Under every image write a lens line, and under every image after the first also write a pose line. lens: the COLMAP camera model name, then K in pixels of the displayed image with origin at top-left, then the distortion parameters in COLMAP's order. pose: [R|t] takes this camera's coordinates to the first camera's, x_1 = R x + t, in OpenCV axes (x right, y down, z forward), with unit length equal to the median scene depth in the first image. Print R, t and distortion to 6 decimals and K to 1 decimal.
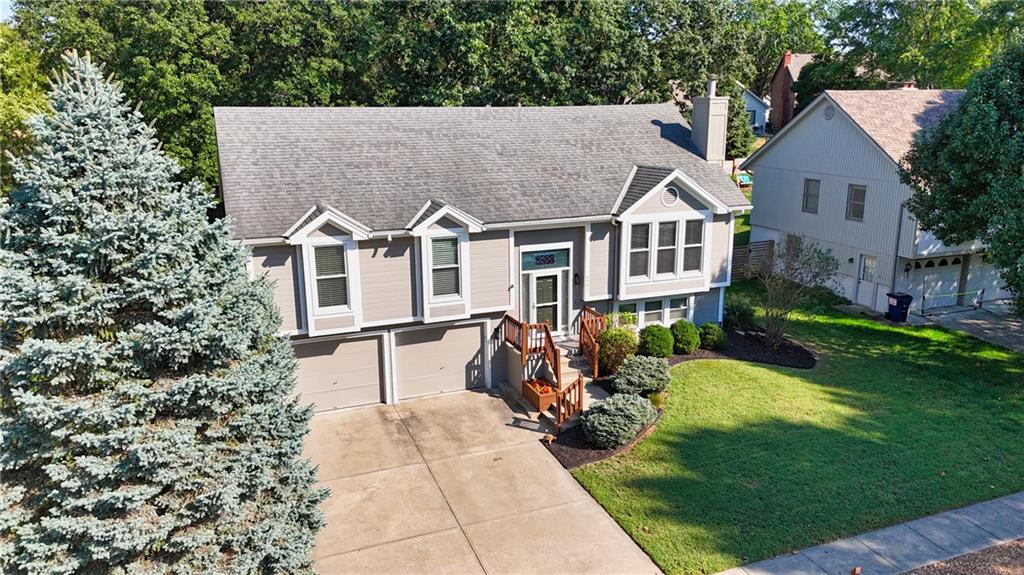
lens RADIAL K [[753.5, 0, 512.0], [0, 753.5, 287.5], [0, 0, 1]] dist [0.086037, -0.070578]
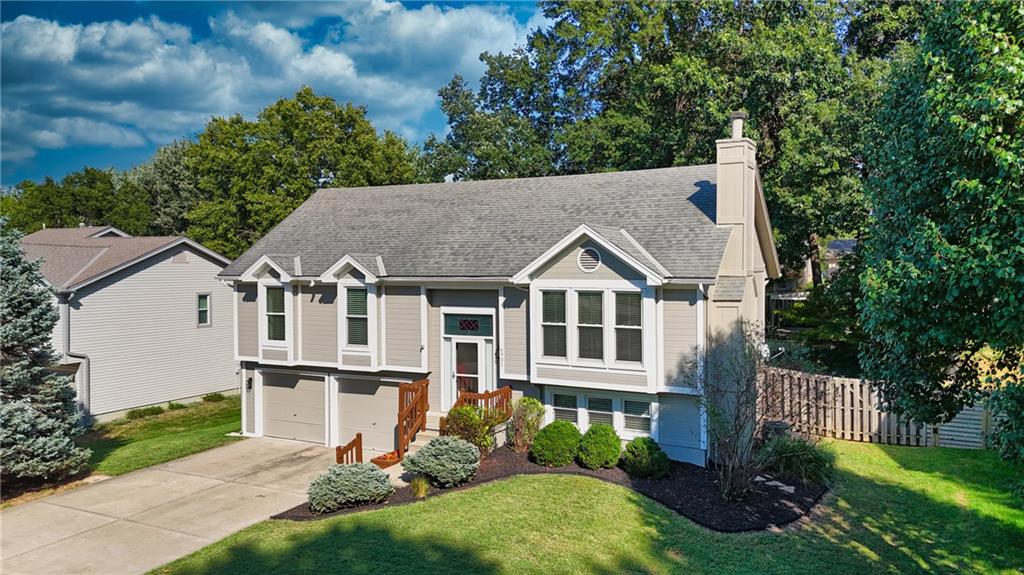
lens RADIAL K [[753.5, 0, 512.0], [0, 753.5, 287.5], [0, 0, 1]] dist [0.086037, -0.070578]
pose [[0.652974, 0.026534, -0.756916, 0.773858], [-0.182486, 0.975455, -0.123232, 0.021106], [0.735068, 0.218593, 0.641788, 0.449214]]
